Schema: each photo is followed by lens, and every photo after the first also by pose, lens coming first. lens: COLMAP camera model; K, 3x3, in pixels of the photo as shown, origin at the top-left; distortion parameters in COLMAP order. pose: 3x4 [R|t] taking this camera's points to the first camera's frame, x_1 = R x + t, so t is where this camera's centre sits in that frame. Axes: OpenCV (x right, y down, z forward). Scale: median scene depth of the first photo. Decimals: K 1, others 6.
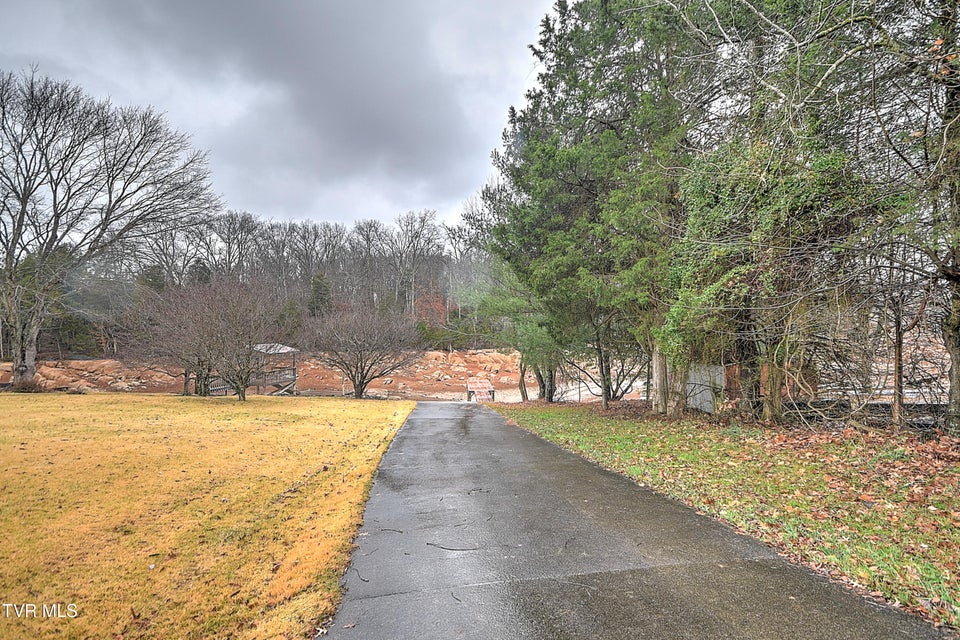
lens RADIAL K [[462.2, 0, 480.0], [0, 462.2, 320.0], [0, 0, 1]] dist [0.023588, -0.000247]
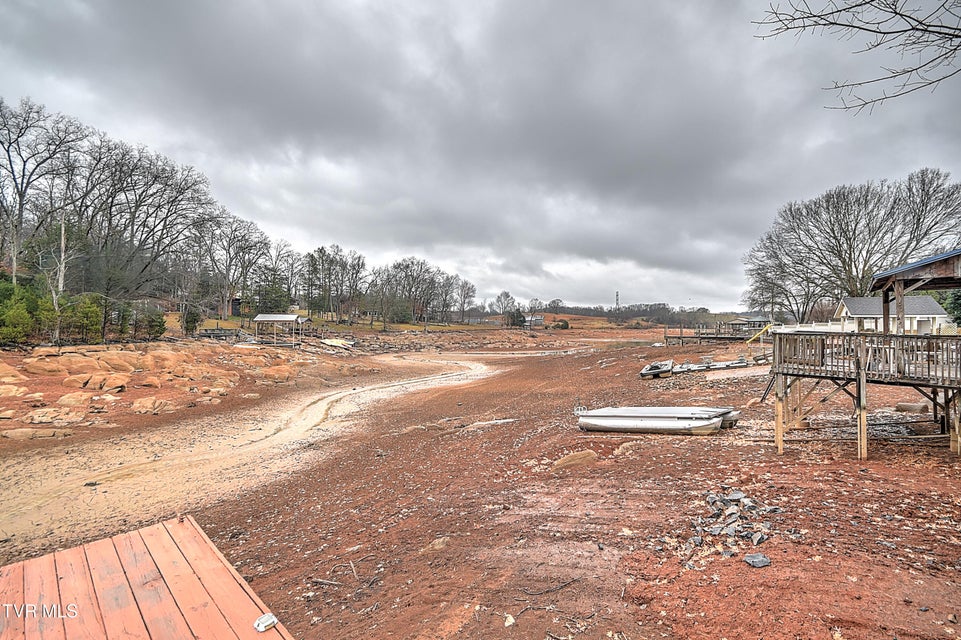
lens RADIAL K [[413.4, 0, 482.9], [0, 413.4, 325.6], [0, 0, 1]] dist [0.001310, -0.000390]
pose [[0.712493, 0.008362, 0.701630, 0.003597], [-0.008626, 0.999958, -0.003158, 0.044209], [-0.701626, -0.003802, 0.712535, 0.428310]]
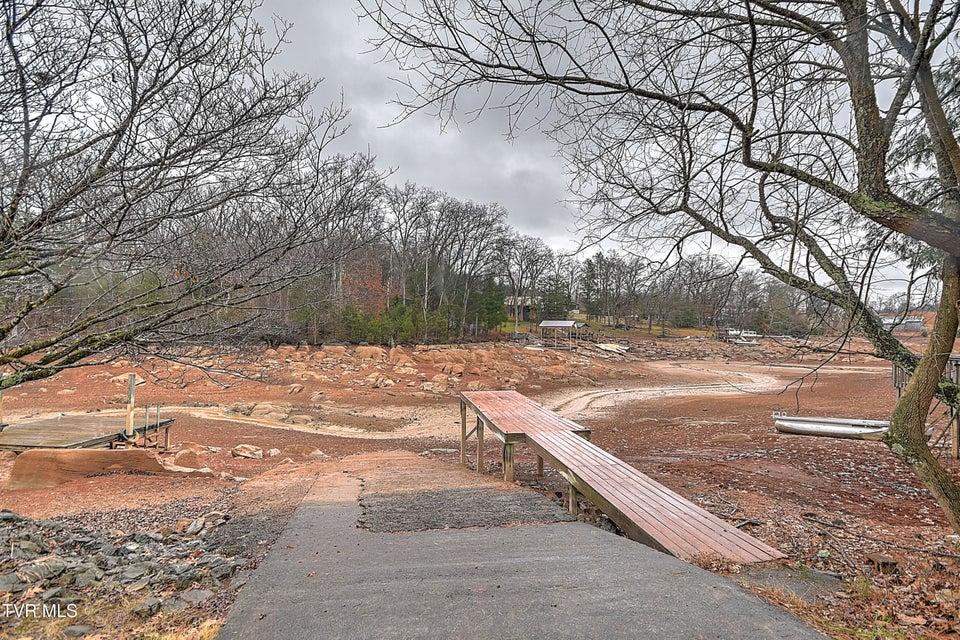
lens RADIAL K [[462.2, 0, 480.0], [0, 462.2, 320.0], [0, 0, 1]] dist [0.023588, -0.000247]
pose [[0.990181, 0.015792, 0.138899, -0.031310], [-0.014283, 0.999828, -0.011853, 0.035098], [-0.139063, 0.009752, 0.990236, 0.283079]]
